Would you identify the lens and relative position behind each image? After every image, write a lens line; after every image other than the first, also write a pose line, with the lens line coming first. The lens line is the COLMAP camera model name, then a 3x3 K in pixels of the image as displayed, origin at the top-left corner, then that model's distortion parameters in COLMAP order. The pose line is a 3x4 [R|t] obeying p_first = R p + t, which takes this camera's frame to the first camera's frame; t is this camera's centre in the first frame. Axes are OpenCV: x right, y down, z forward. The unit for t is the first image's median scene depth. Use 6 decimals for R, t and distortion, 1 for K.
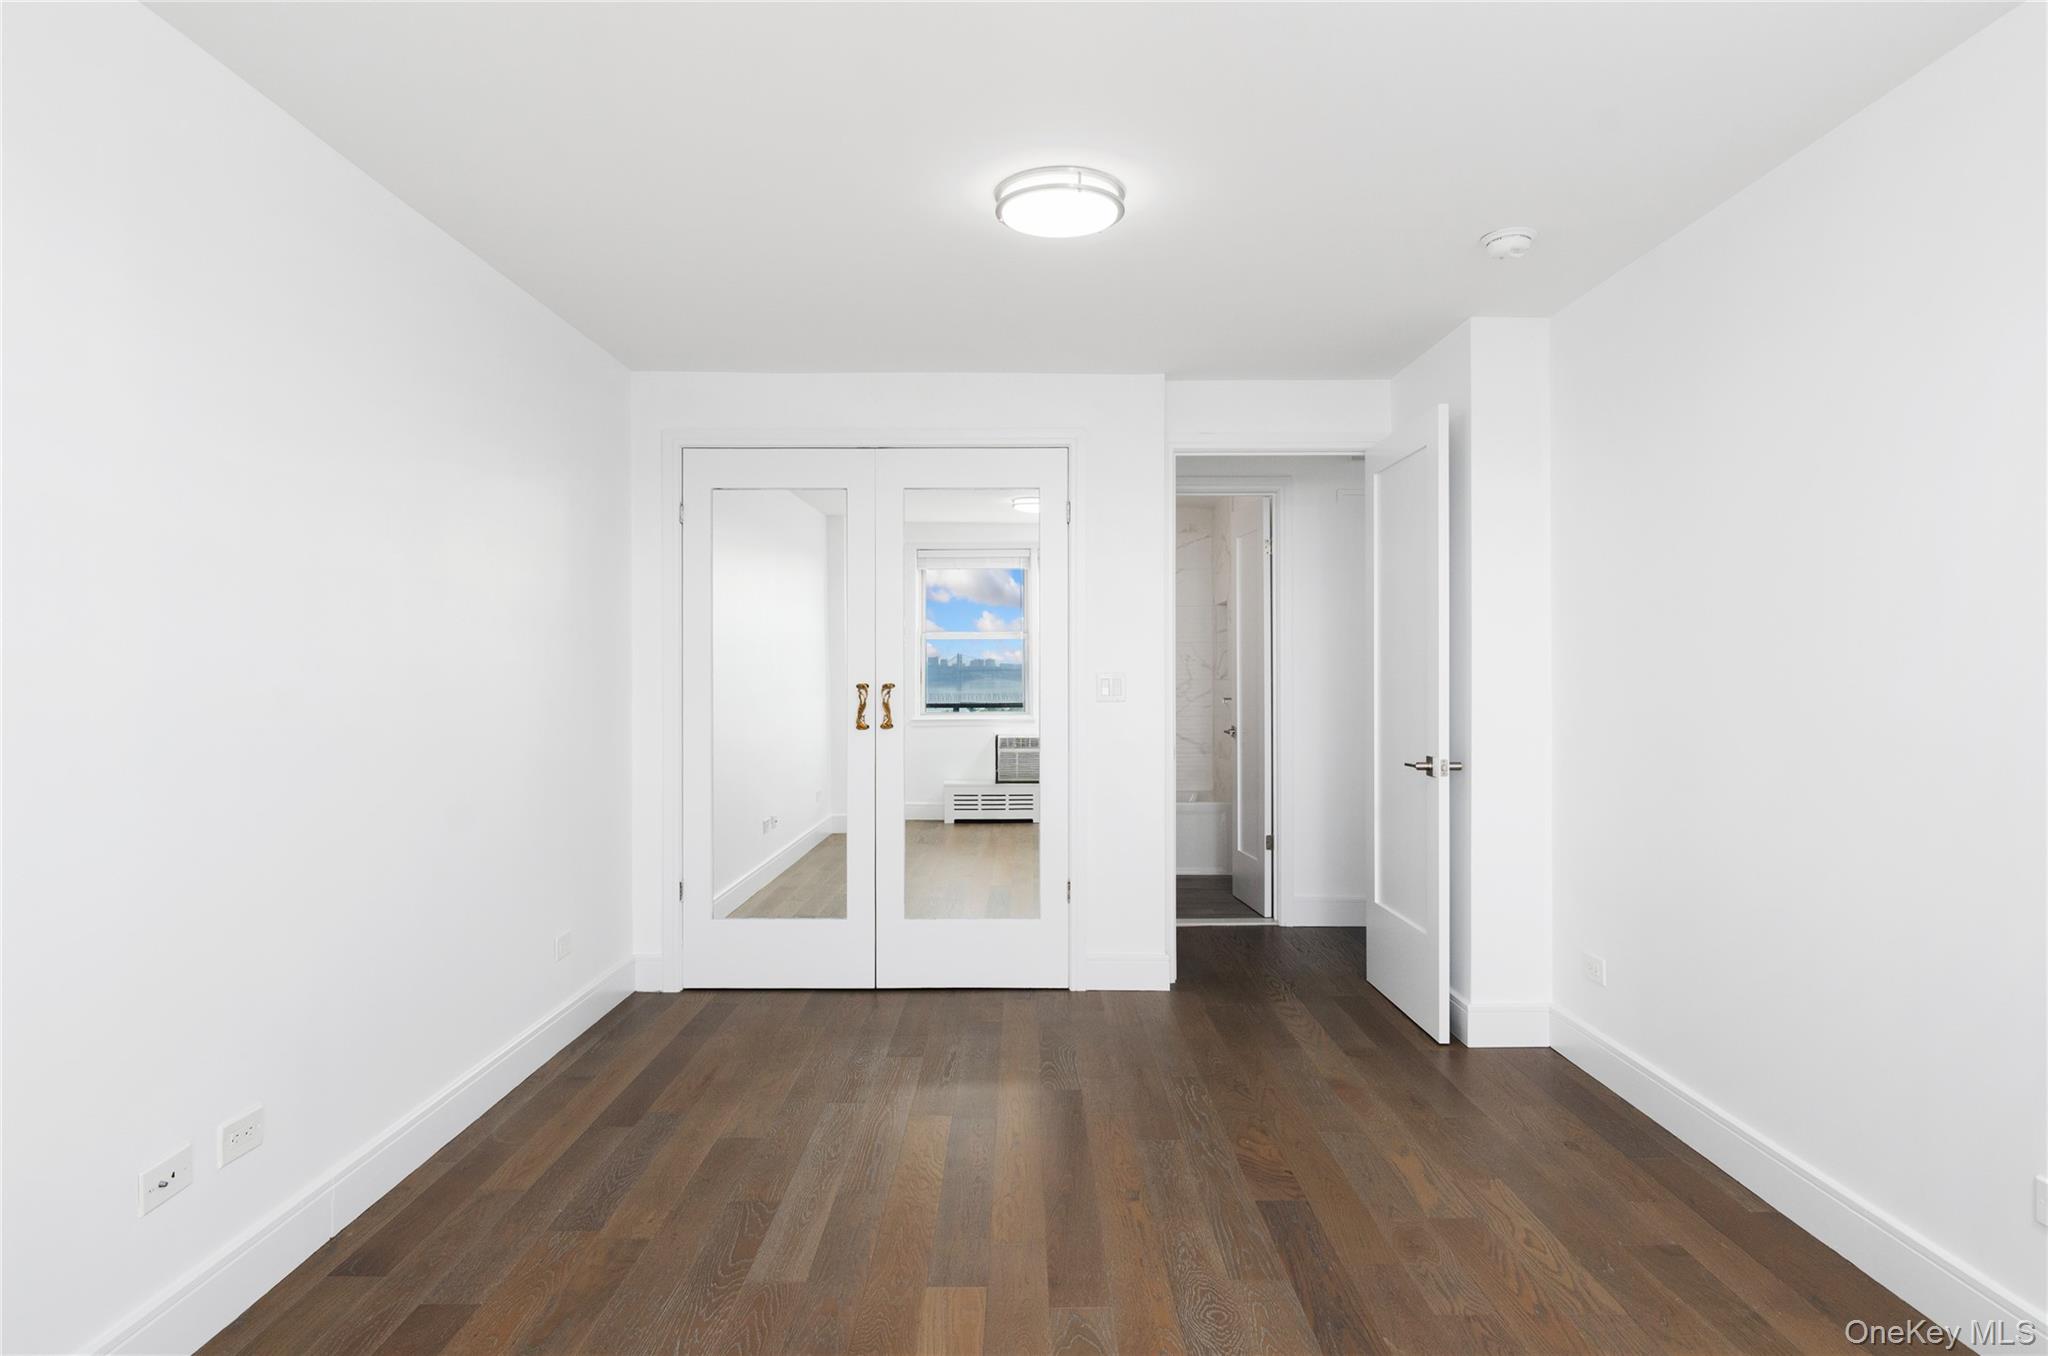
lens RADIAL K [[1102.2, 0, 1021.9], [0, 1102.2, 675.2], [0, 0, 1]] dist [-0.013960, 0.002944]
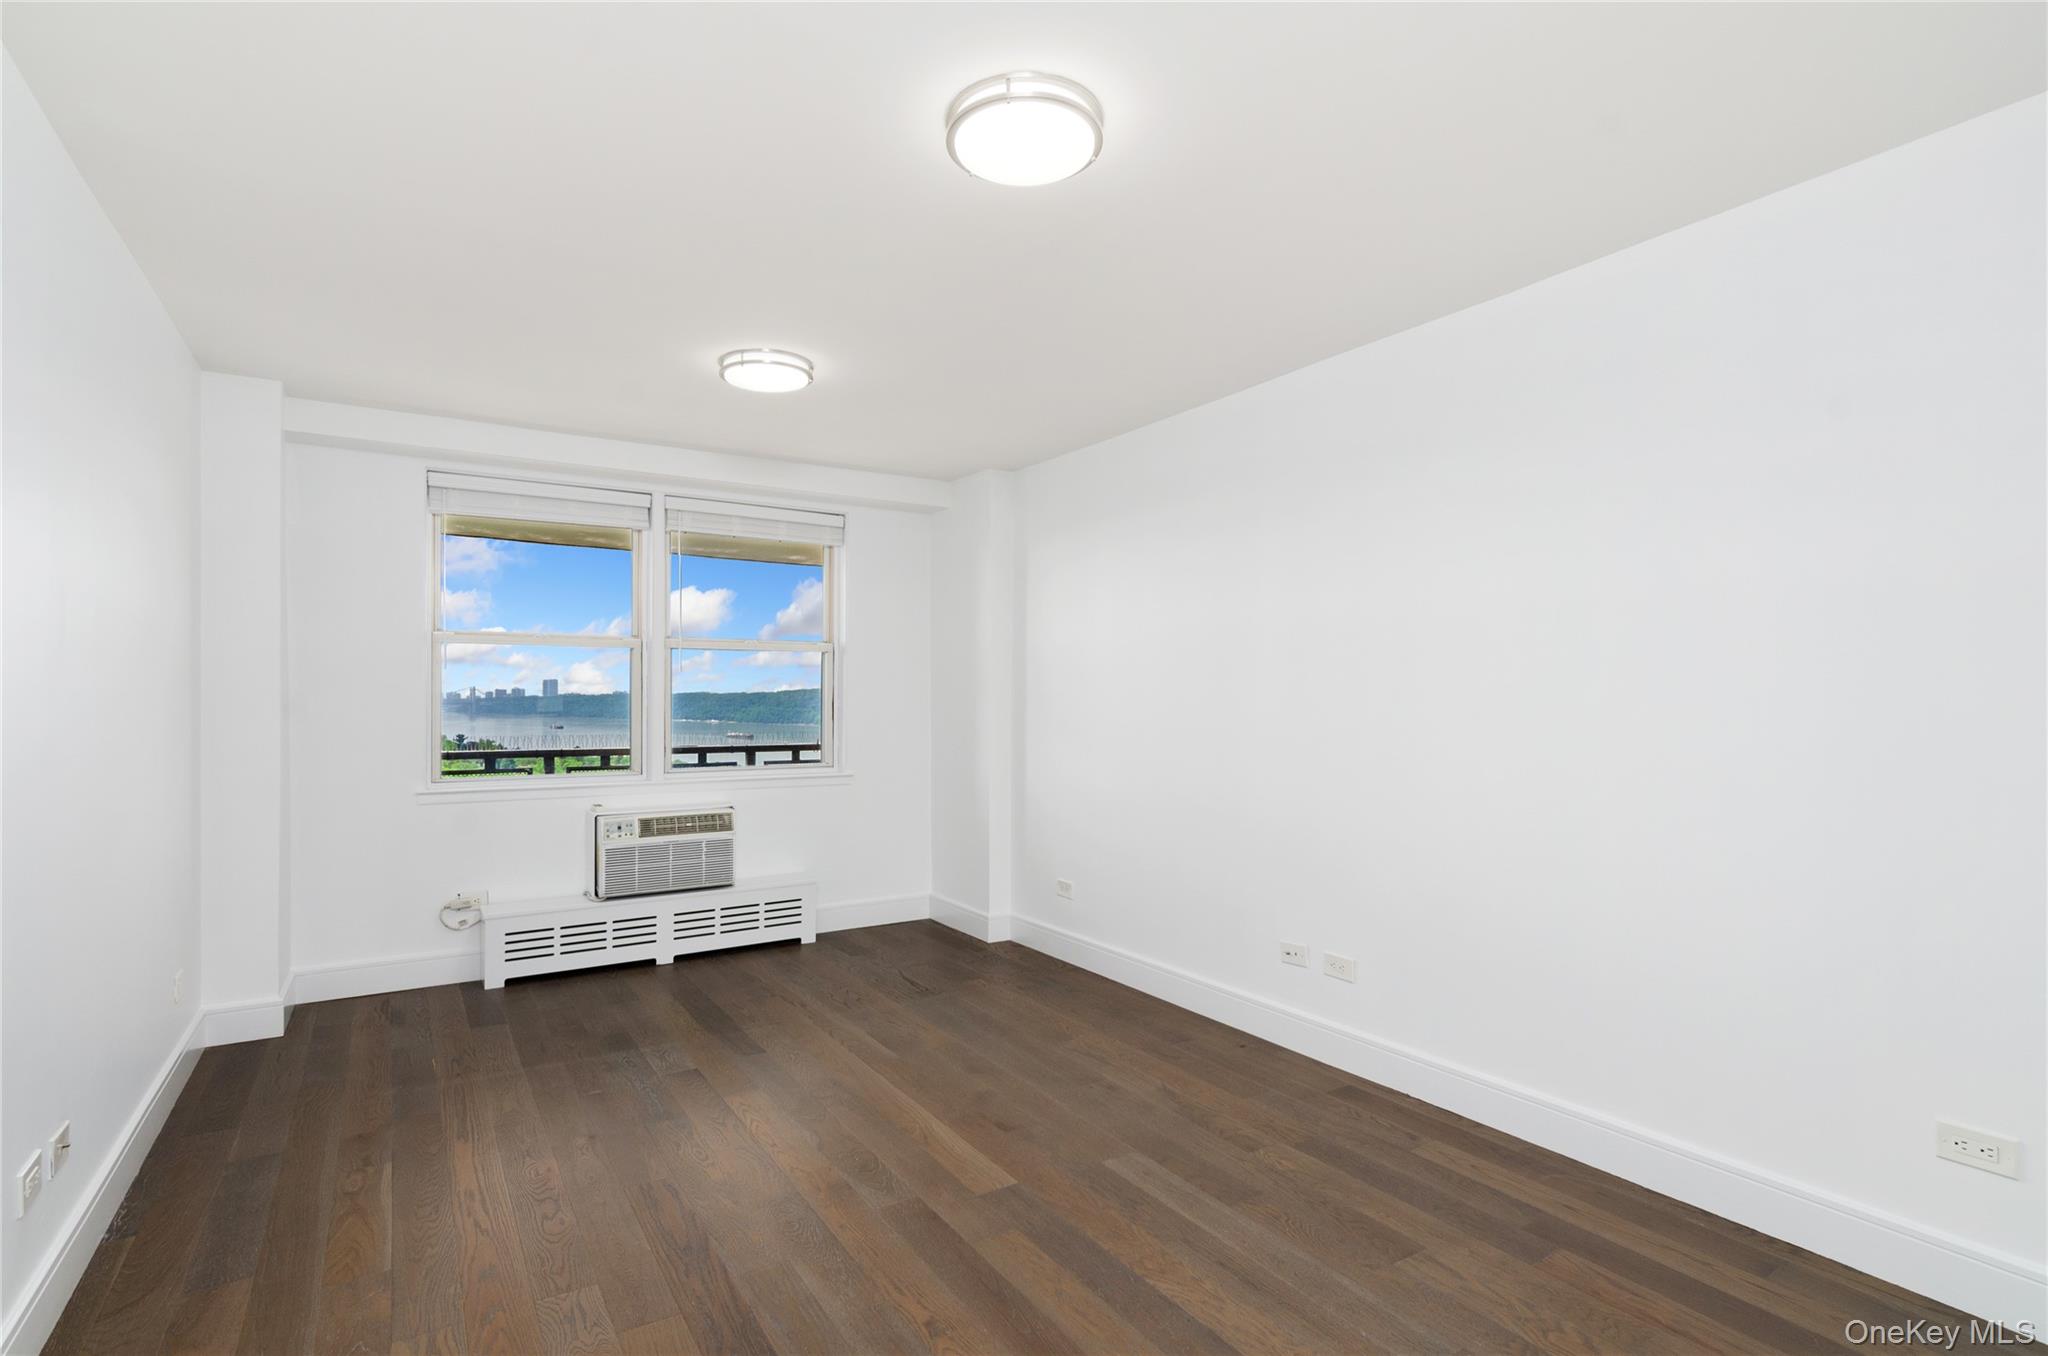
lens RADIAL K [[982.5, 0, 1025.3], [0, 982.5, 700.3], [0, 0, 1]] dist [-0.002629, 0.004020]
pose [[-0.832811, 0.005147, -0.553533, 0.501498], [0.001222, 0.999971, 0.007461, -0.008408], [0.553556, 0.005537, -0.832794, 1.834172]]
